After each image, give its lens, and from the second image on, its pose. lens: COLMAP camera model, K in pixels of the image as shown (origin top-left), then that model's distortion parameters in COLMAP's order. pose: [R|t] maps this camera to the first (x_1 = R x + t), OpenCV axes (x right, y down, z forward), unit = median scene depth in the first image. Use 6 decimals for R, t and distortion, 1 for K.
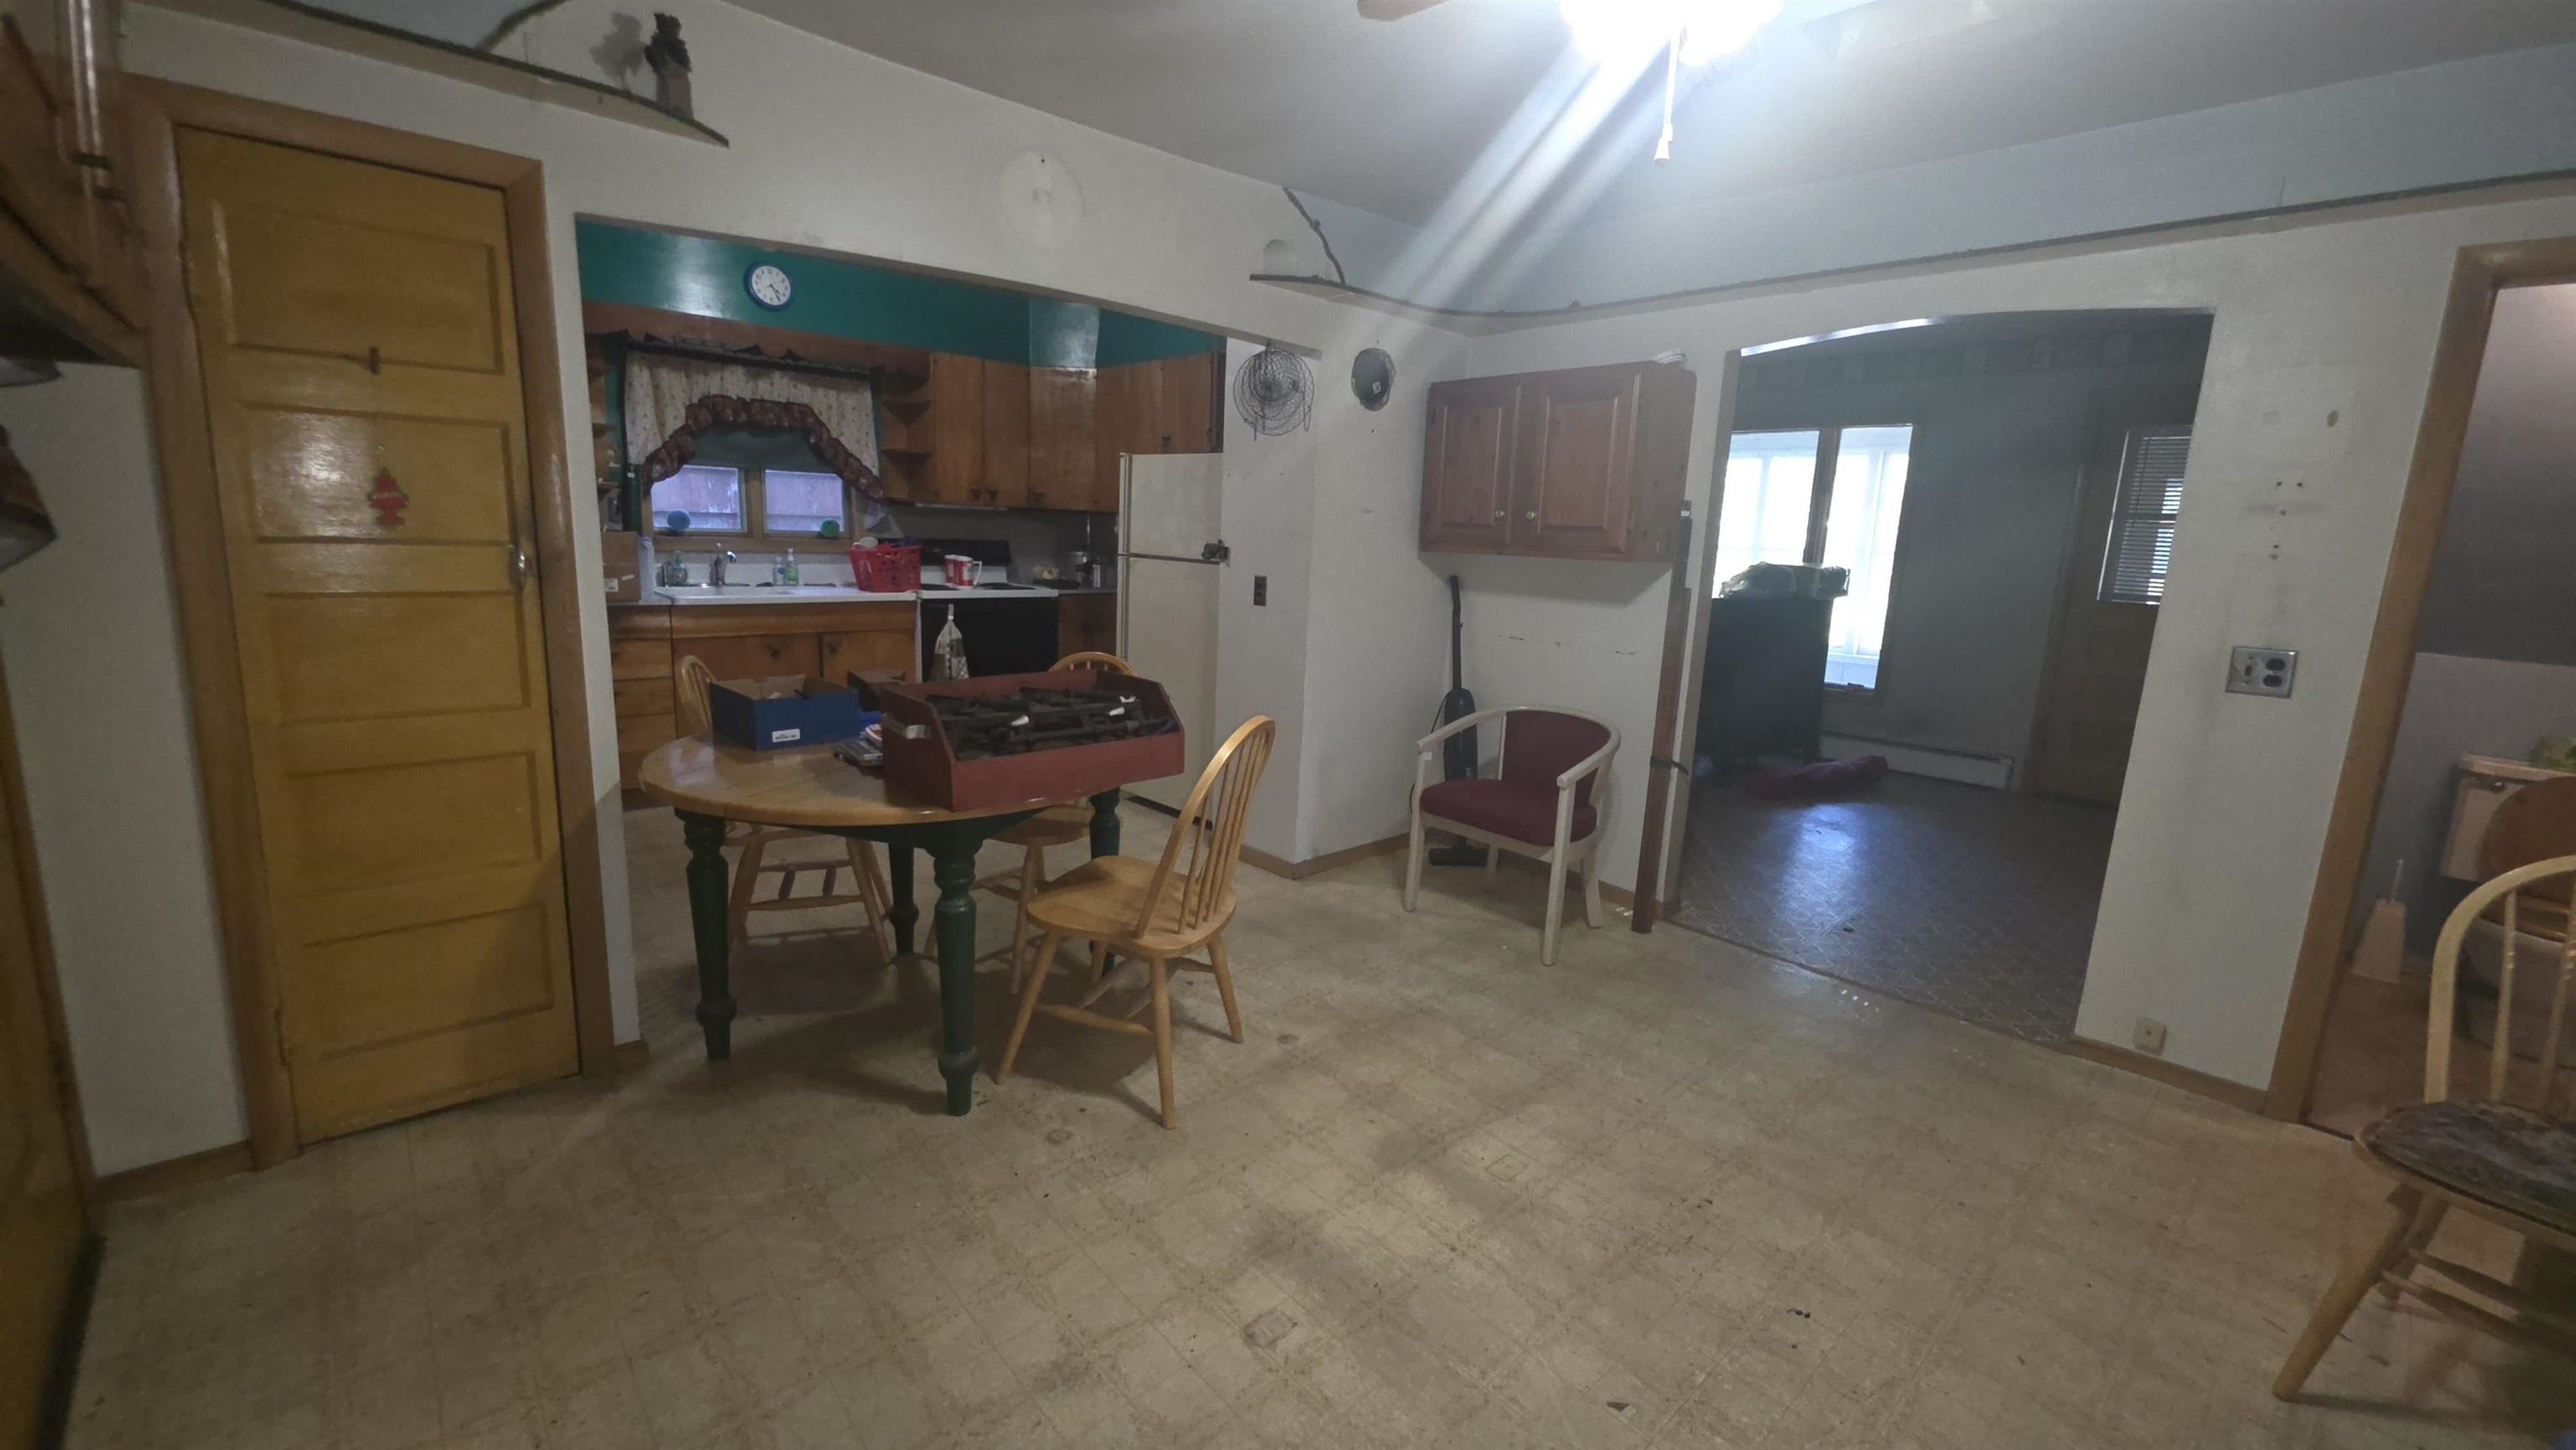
lens RADIAL K [[1023.1, 0, 1284.4], [0, 1023.1, 704.6], [0, 0, 1]] dist [0.010419, -0.007580]
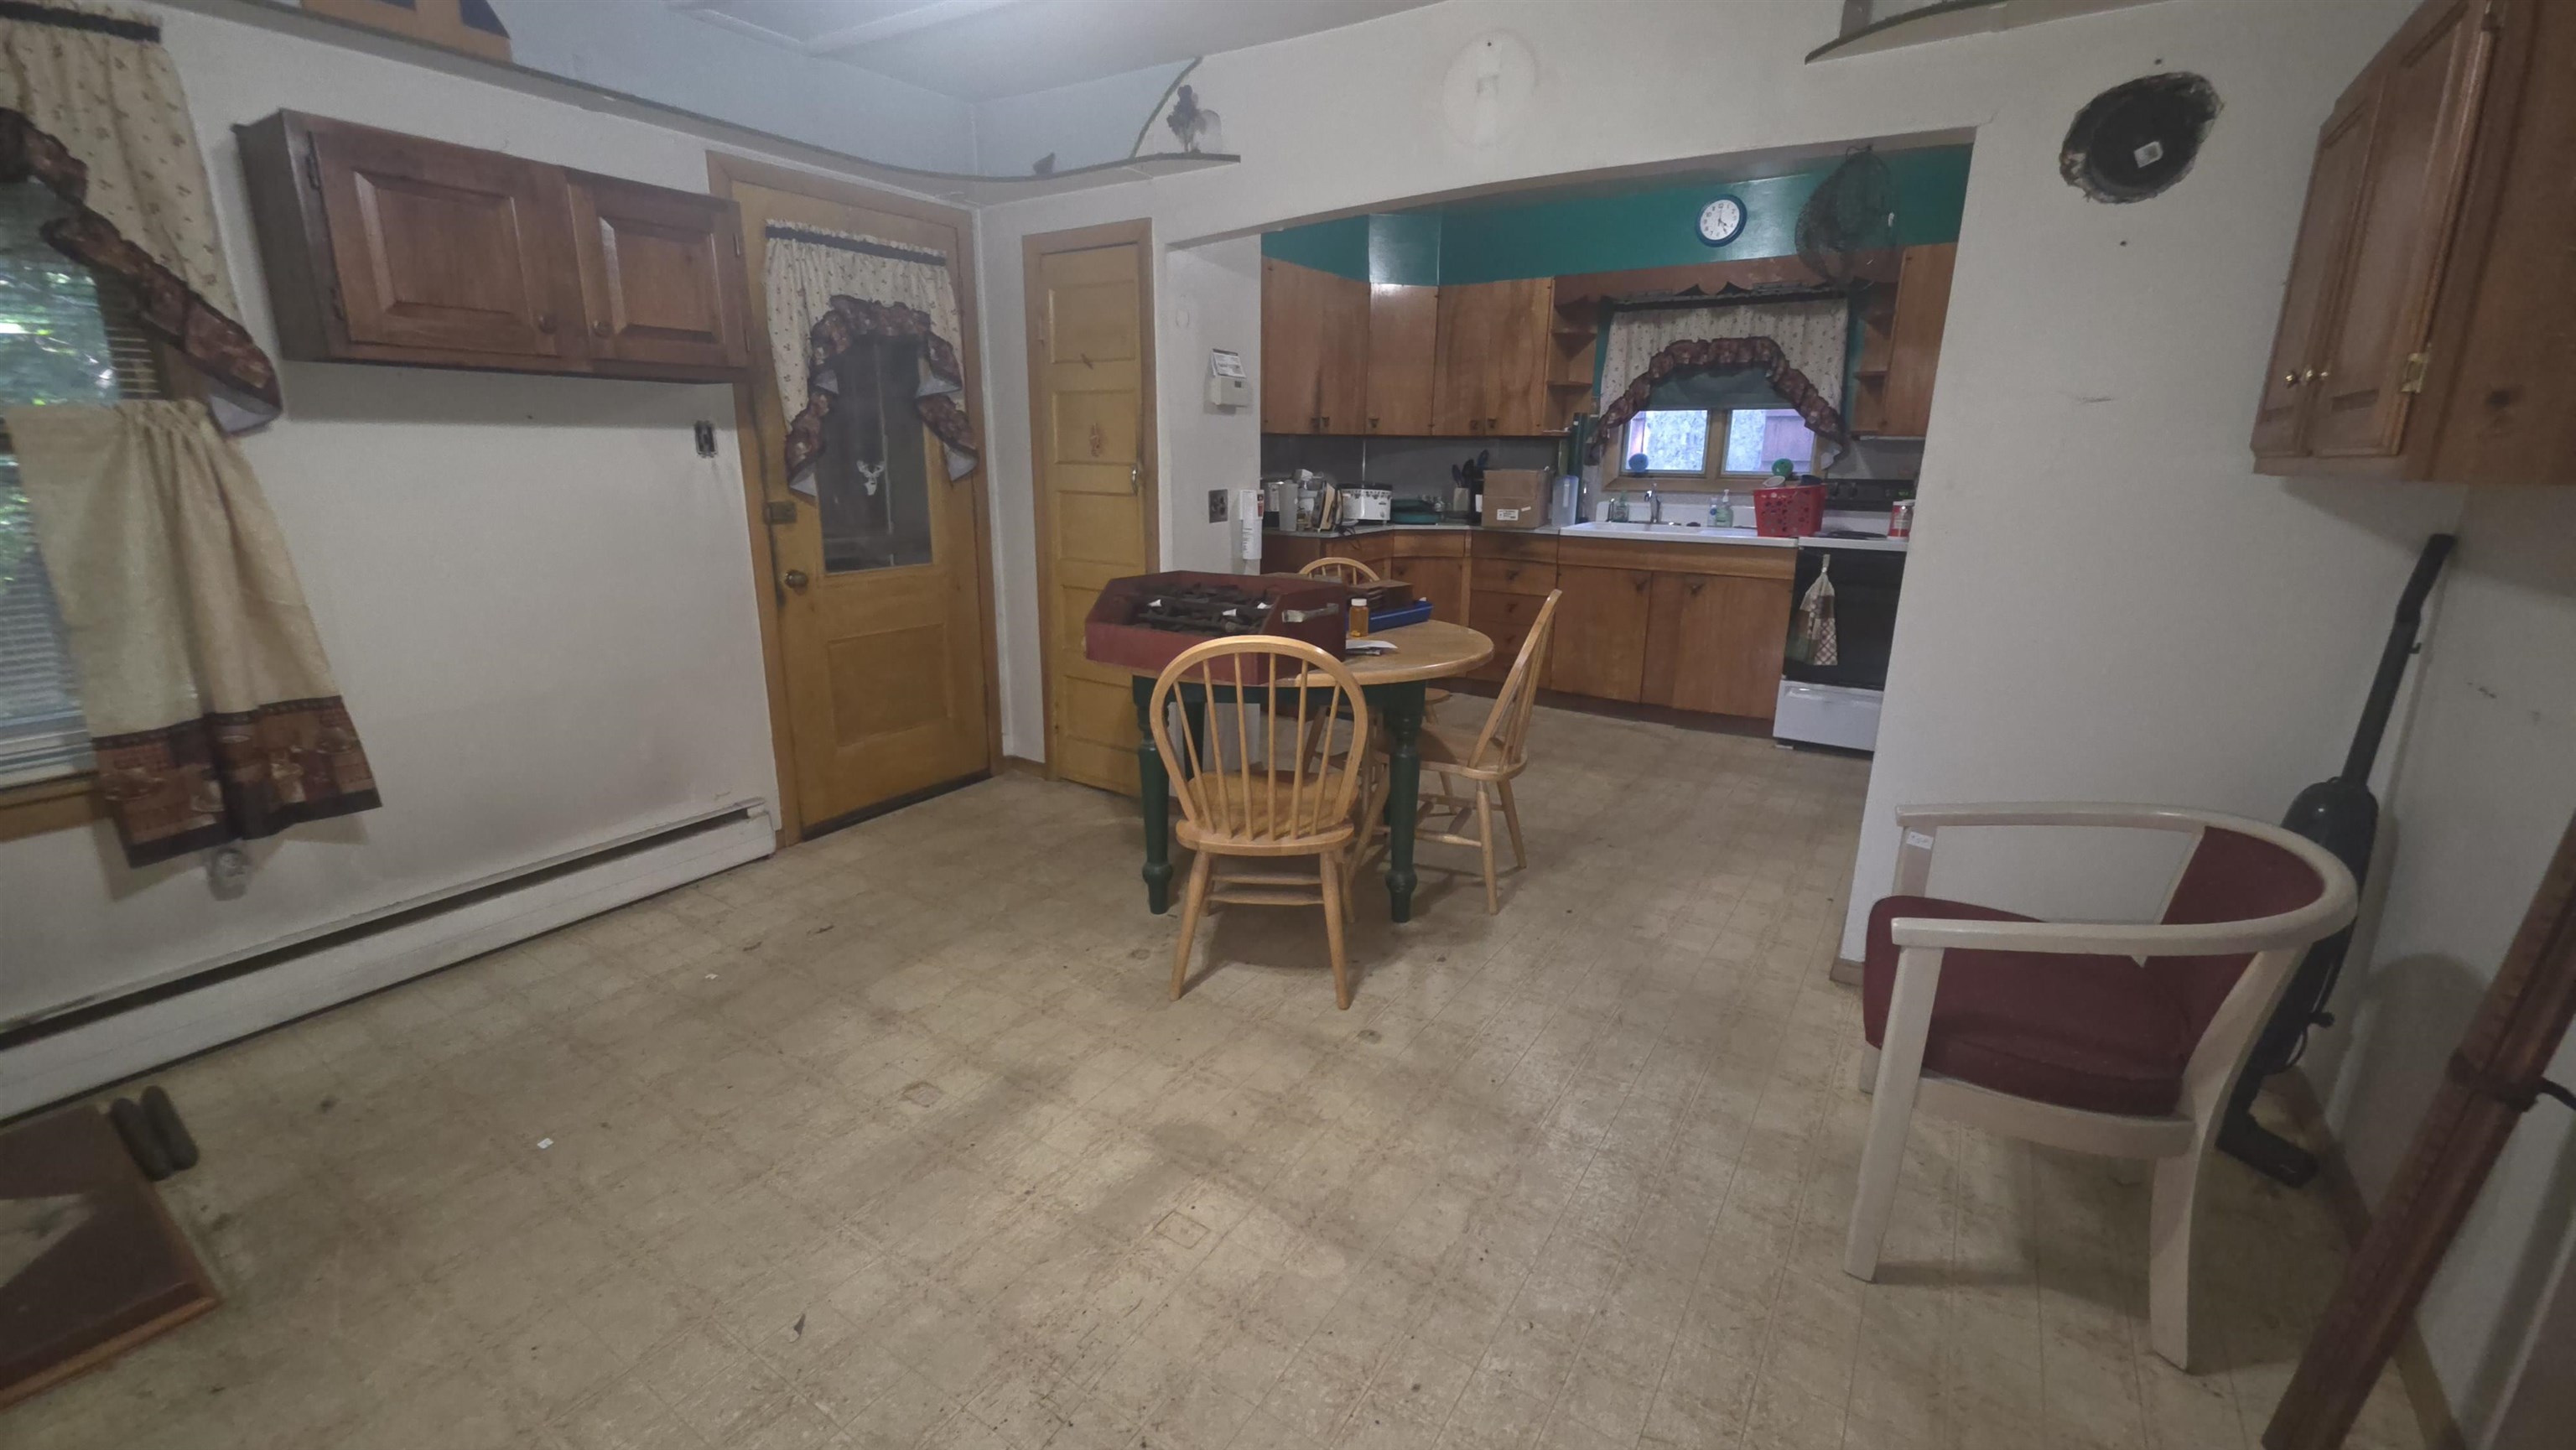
lens RADIAL K [[1023.1, 0, 1284.4], [0, 1023.1, 704.6], [0, 0, 1]] dist [0.010419, -0.007580]
pose [[0.238862, 0.197054, -0.950850, 0.559520], [-0.168966, 0.972691, 0.159134, -0.050224], [0.956240, 0.122650, 0.265634, 0.503216]]
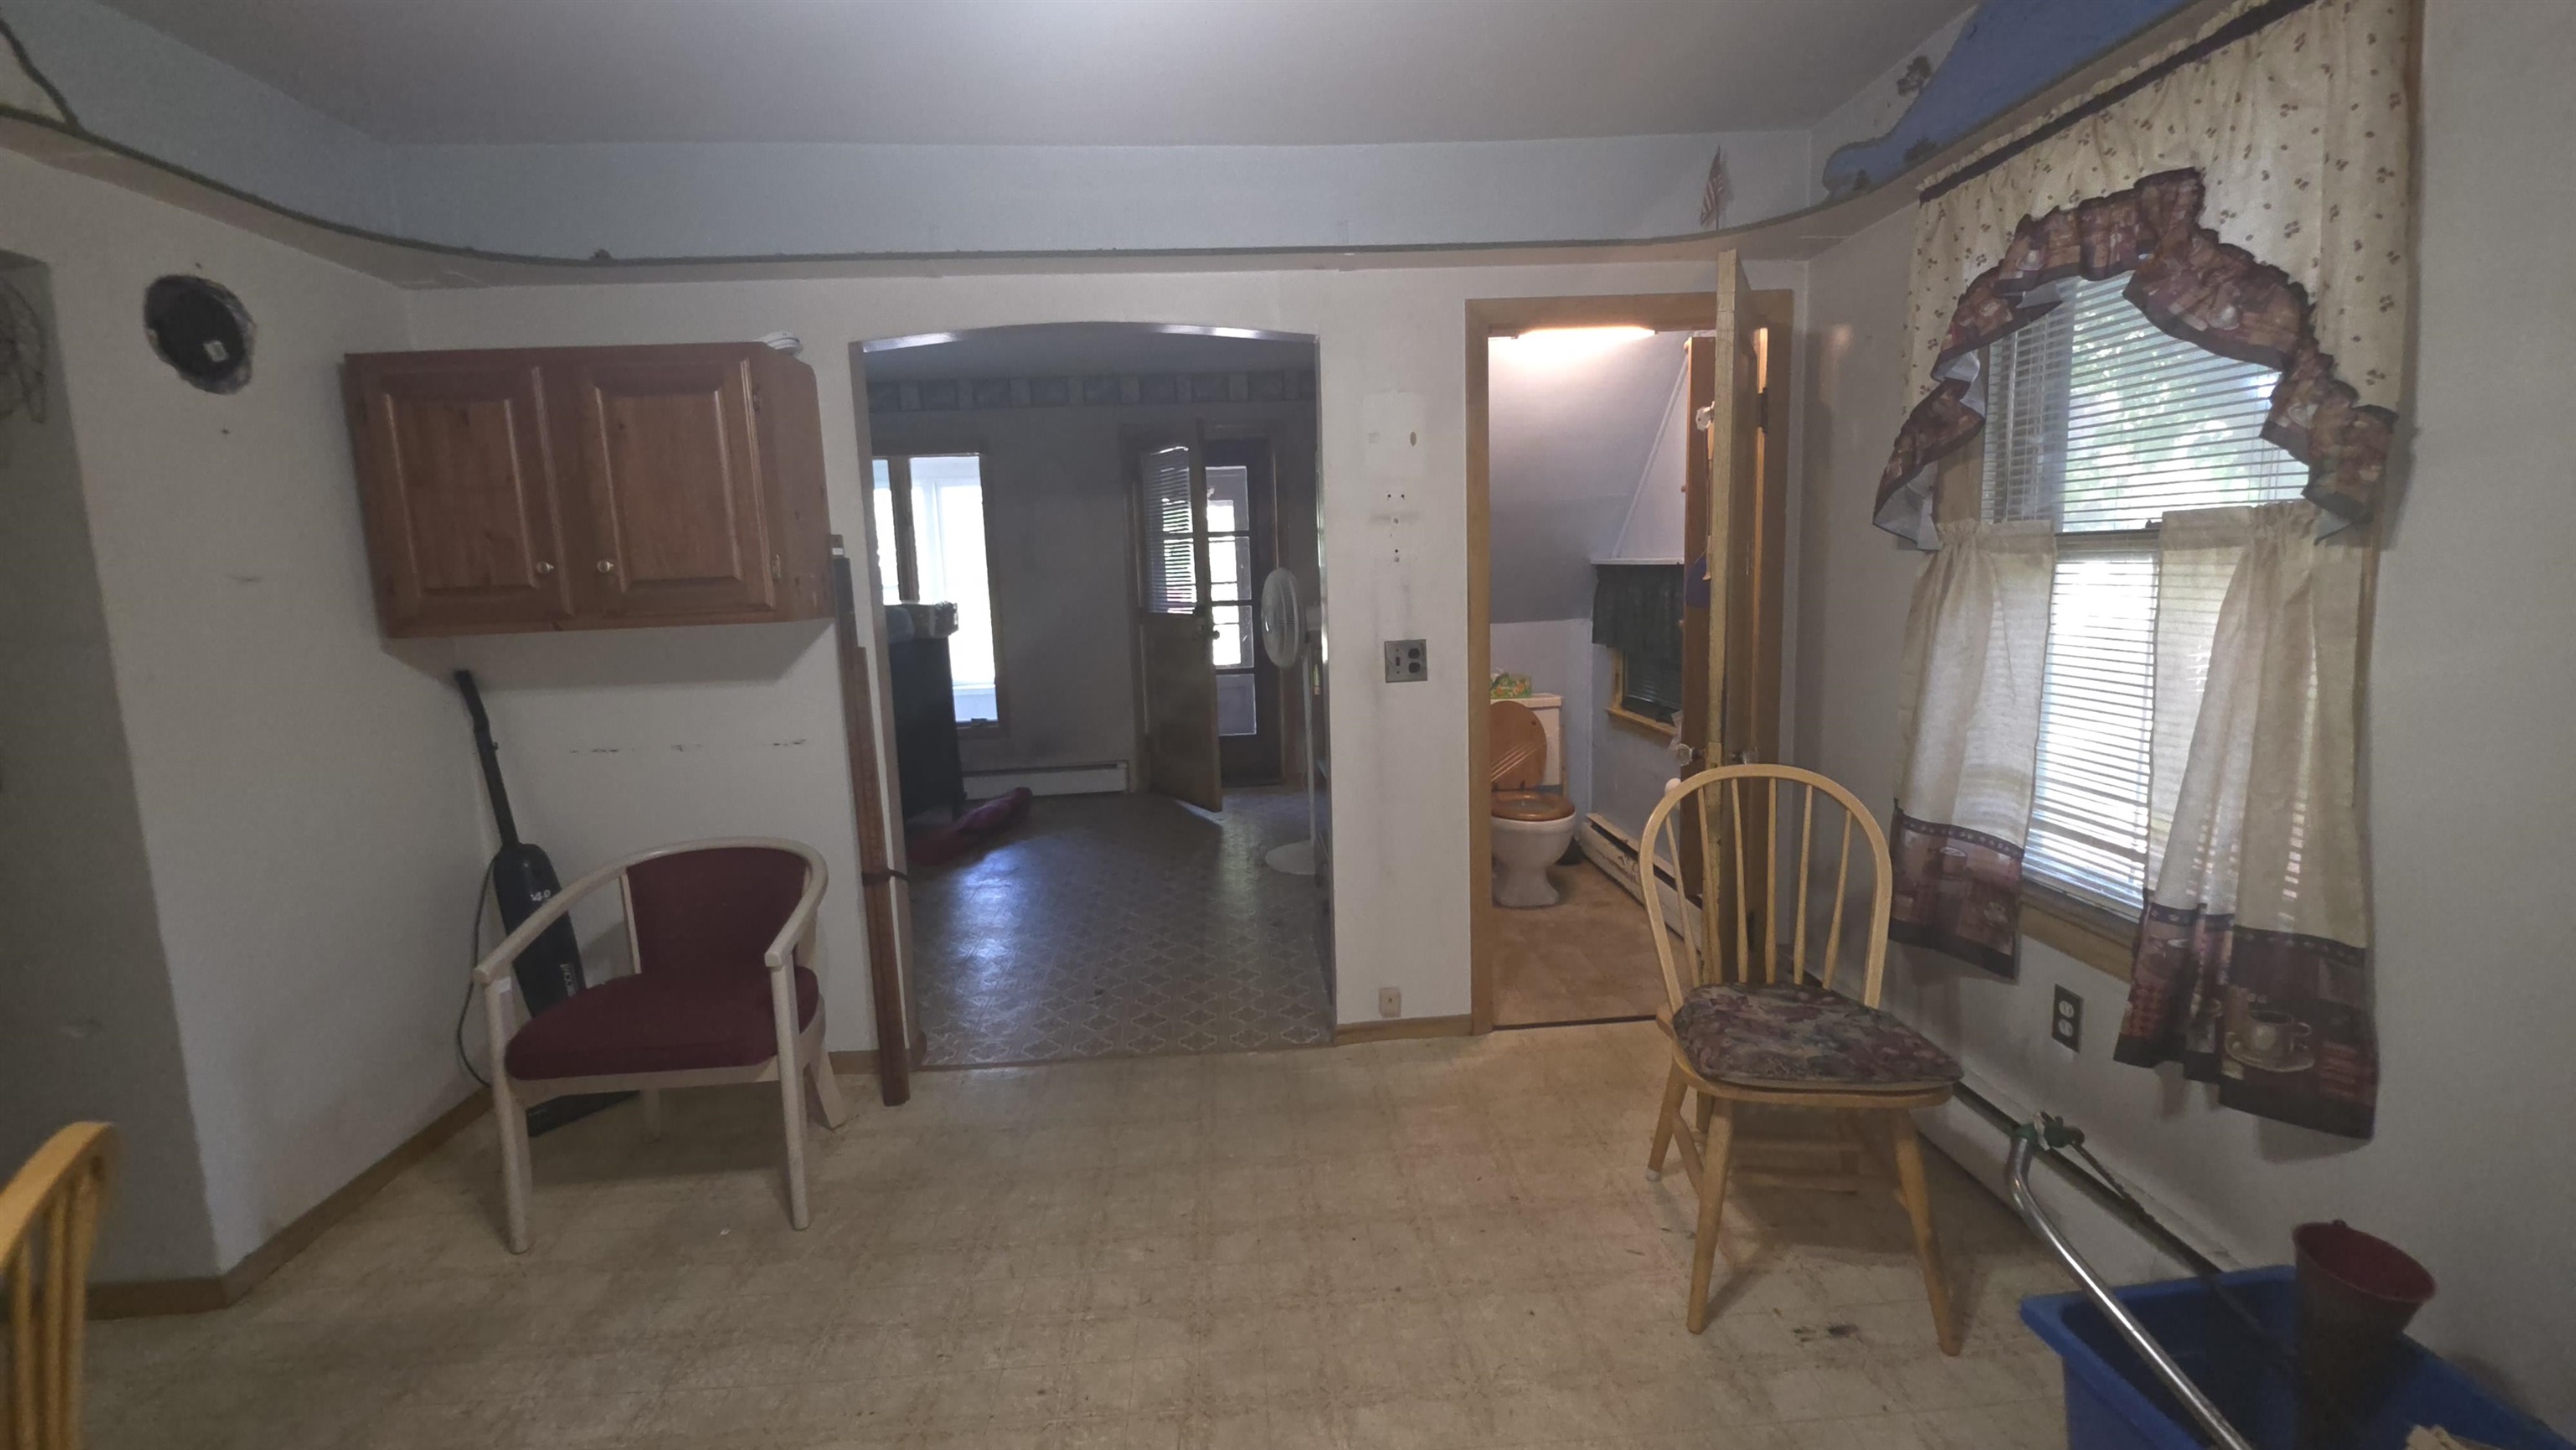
lens RADIAL K [[1023.1, 0, 1284.4], [0, 1023.1, 704.6], [0, 0, 1]] dist [0.010419, -0.007580]
pose [[0.625620, -0.166724, 0.762104, -0.000722], [0.195080, 0.979294, 0.054094, -0.049532], [-0.755343, 0.114829, 0.645191, 0.260336]]
